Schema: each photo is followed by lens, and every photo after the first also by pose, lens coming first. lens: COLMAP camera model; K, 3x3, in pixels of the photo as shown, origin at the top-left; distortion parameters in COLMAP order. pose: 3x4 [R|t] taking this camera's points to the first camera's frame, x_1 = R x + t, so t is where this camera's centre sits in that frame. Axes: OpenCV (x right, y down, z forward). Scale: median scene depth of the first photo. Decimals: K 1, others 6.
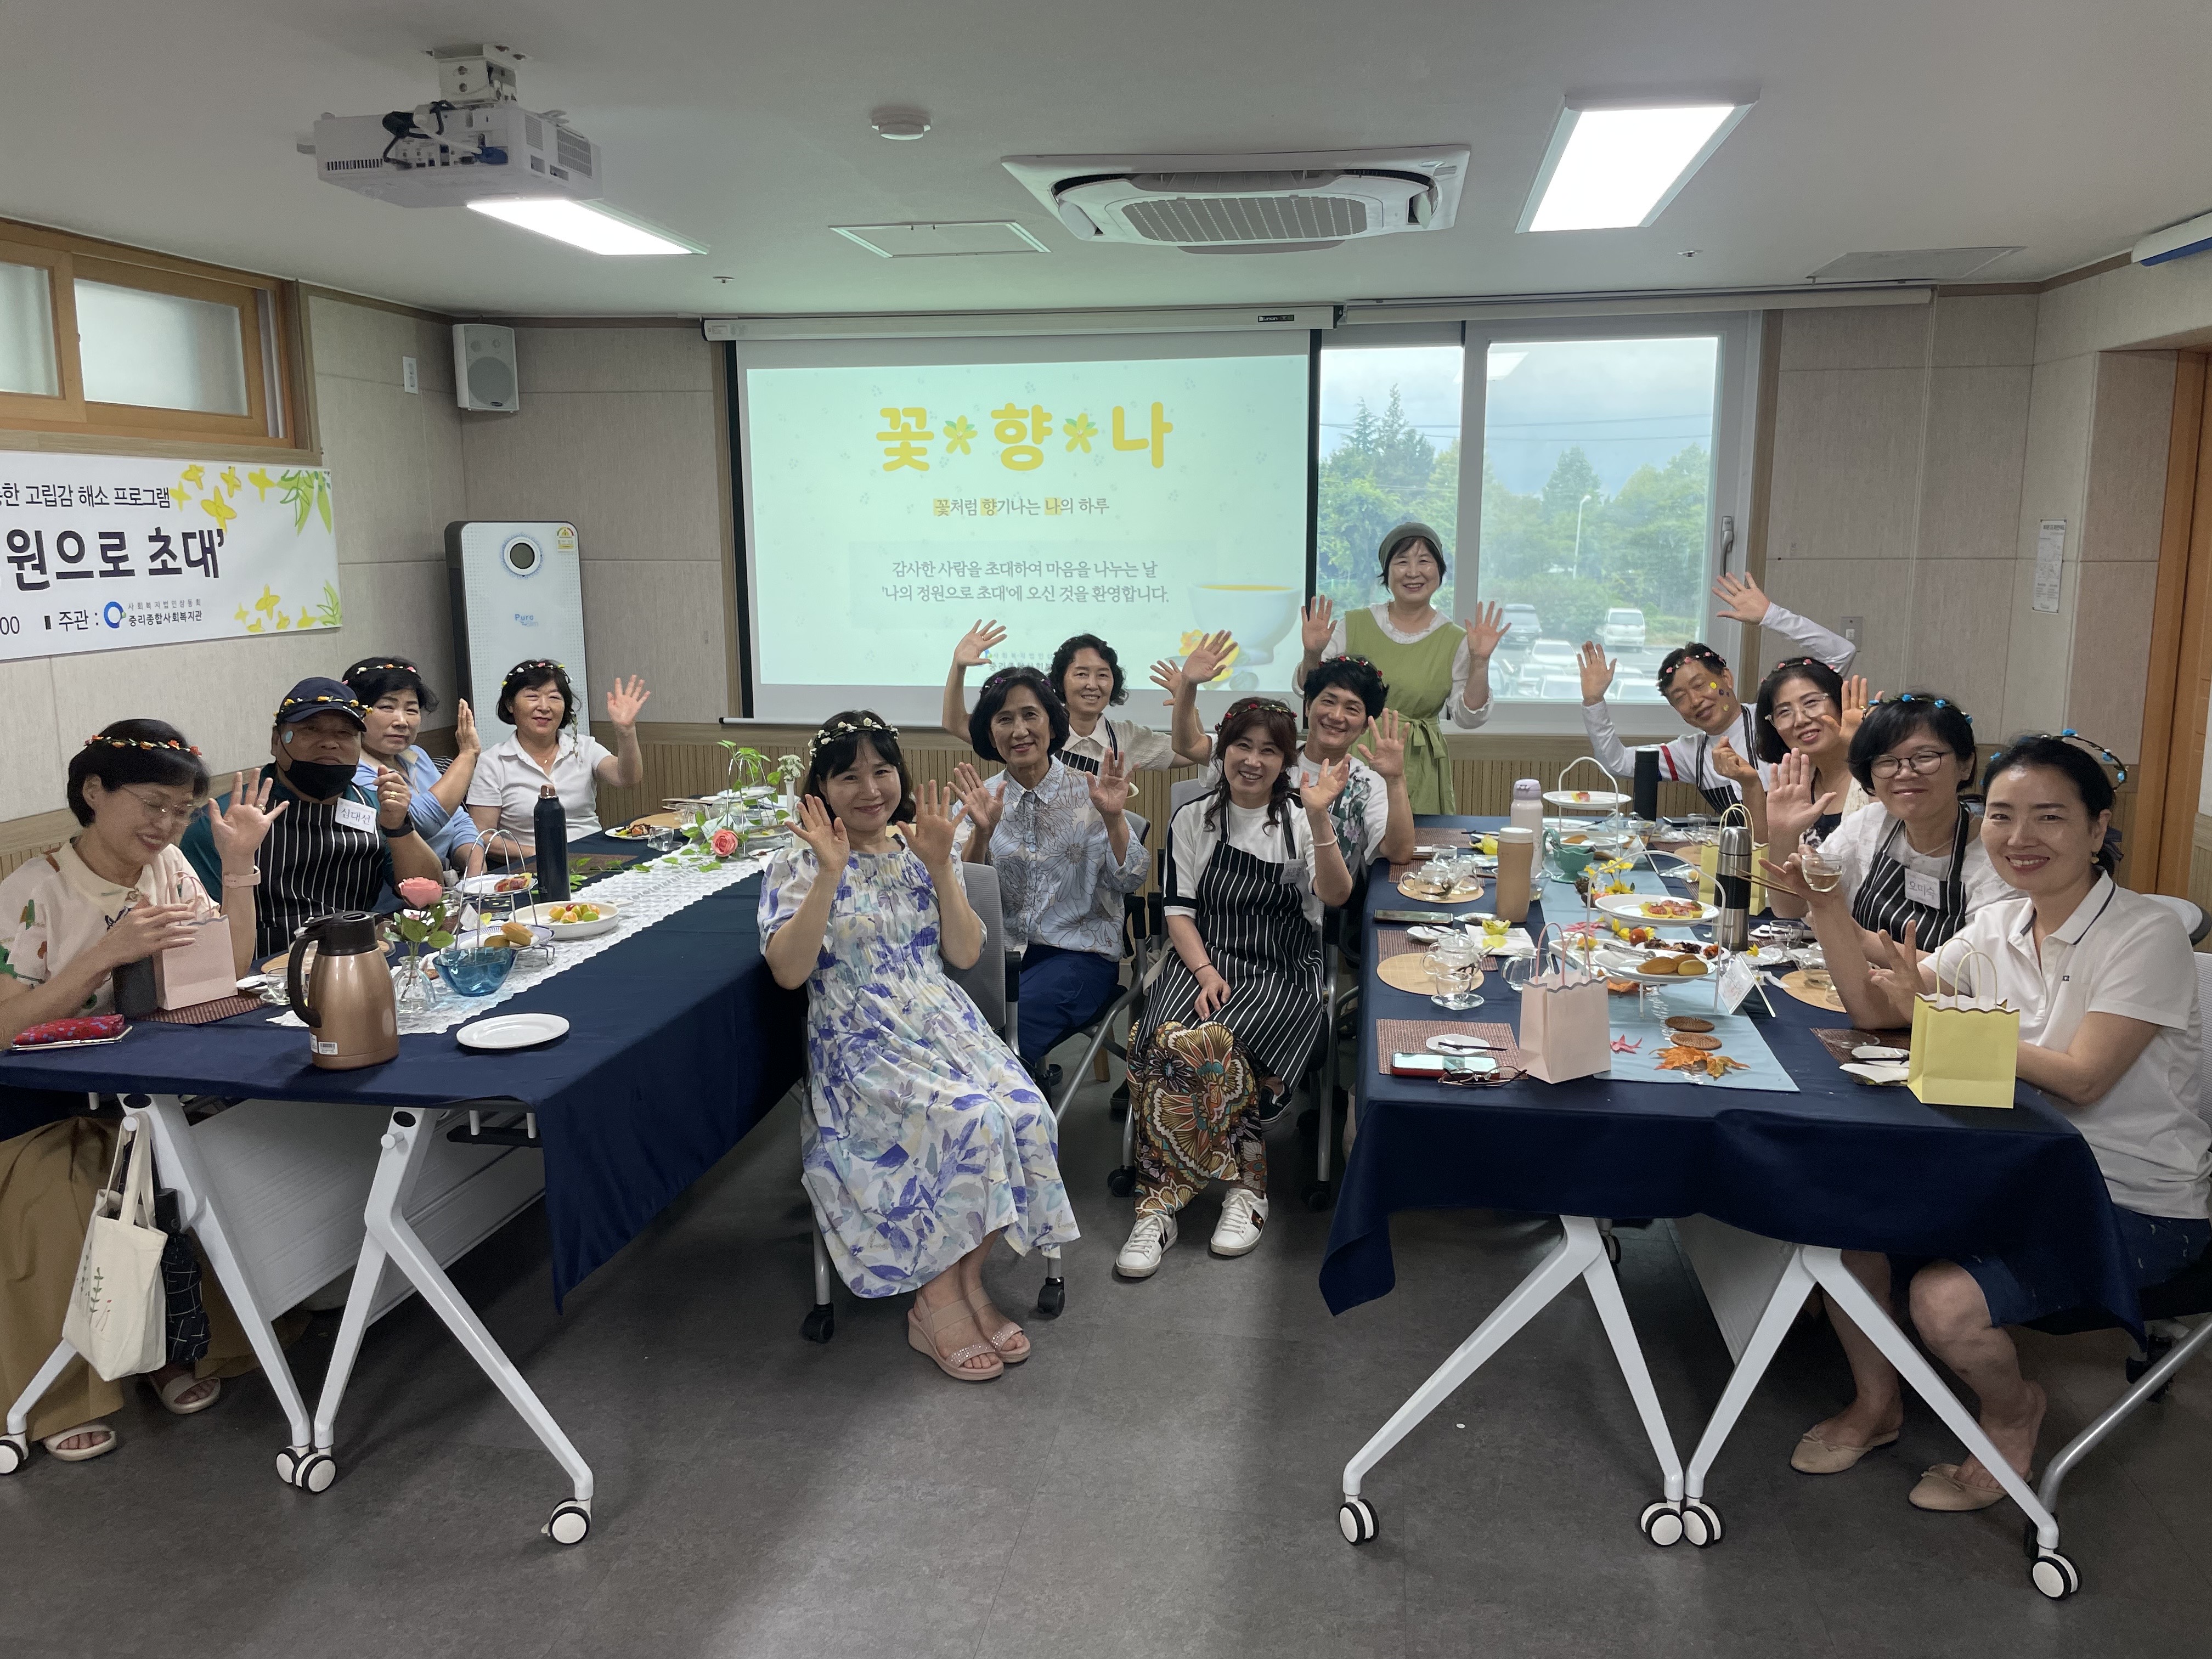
lens RADIAL K [[1809.6, 0, 1106.0], [0, 1809.6, 829.5], [0, 0, 1]] dist [0.154294, -0.143920]
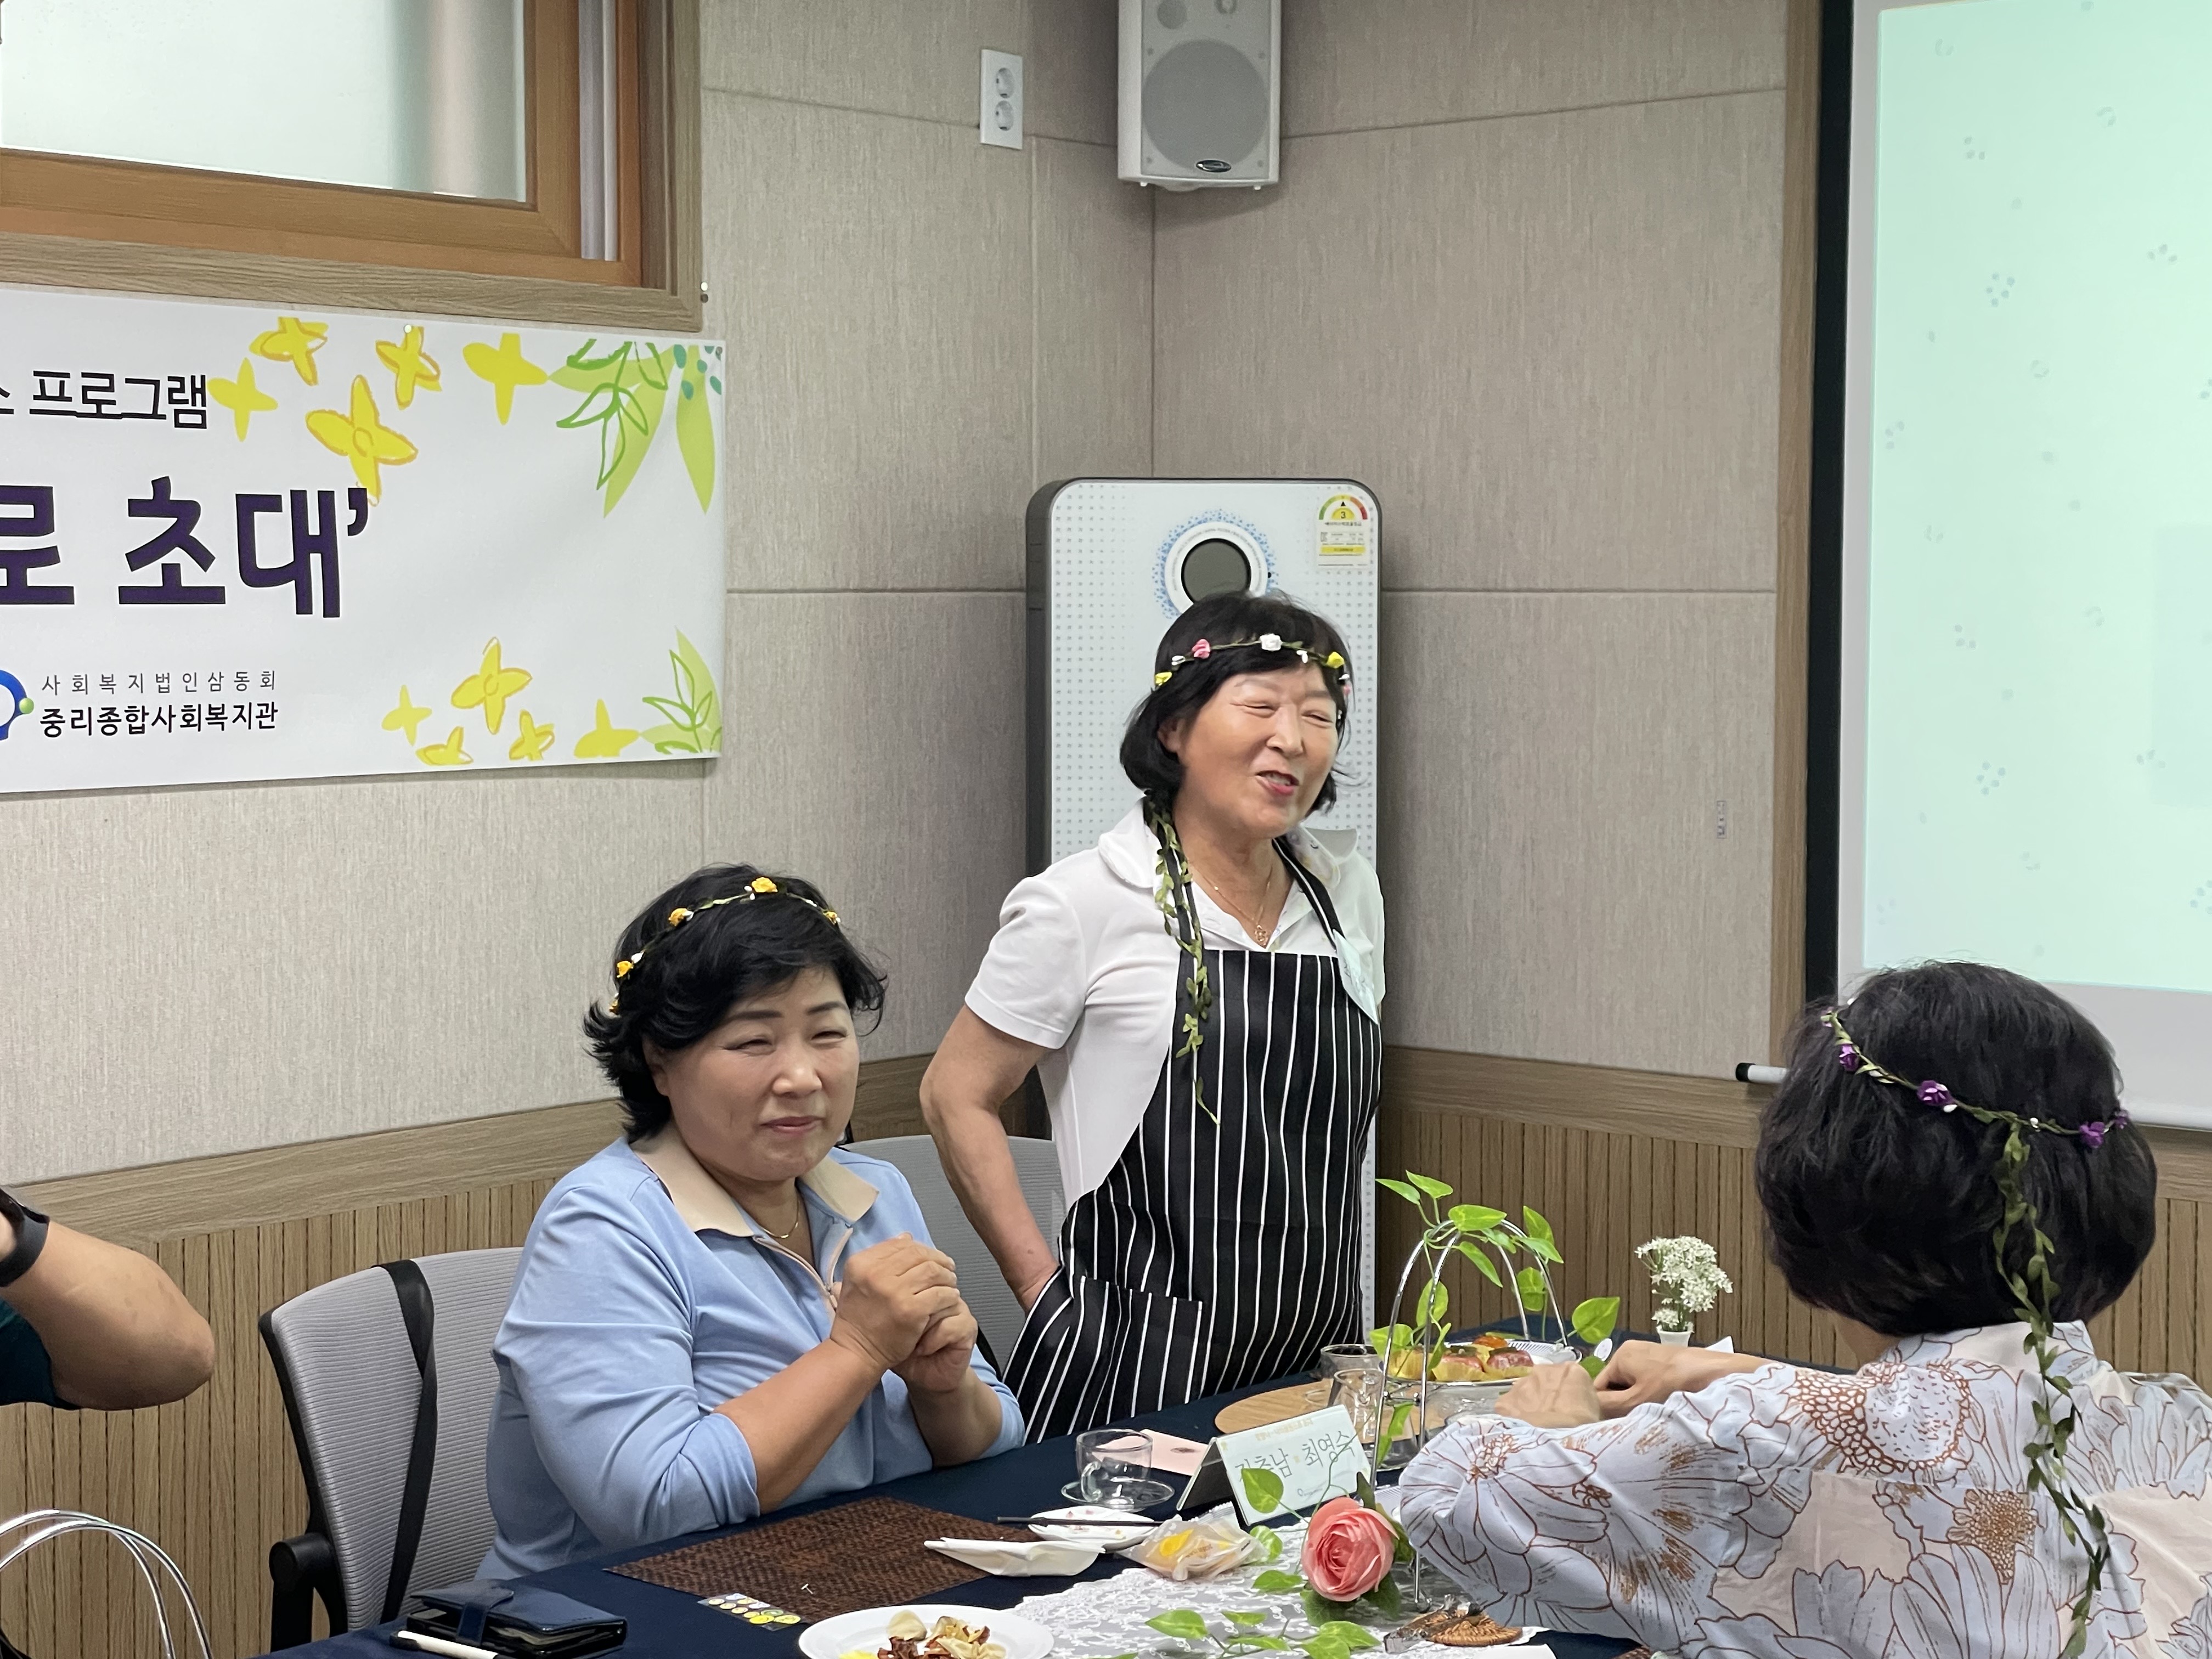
lens RADIAL K [[3784.4, 0, 1106.0], [0, 3784.4, 829.5], [0, 0, 1]] dist [0.169536, -0.012302]
pose [[0.856154, 0.042204, -0.514994, 0.050936], [-0.094721, 0.992589, -0.076126, -0.049325], [0.507965, 0.113956, 0.853807, 0.430812]]
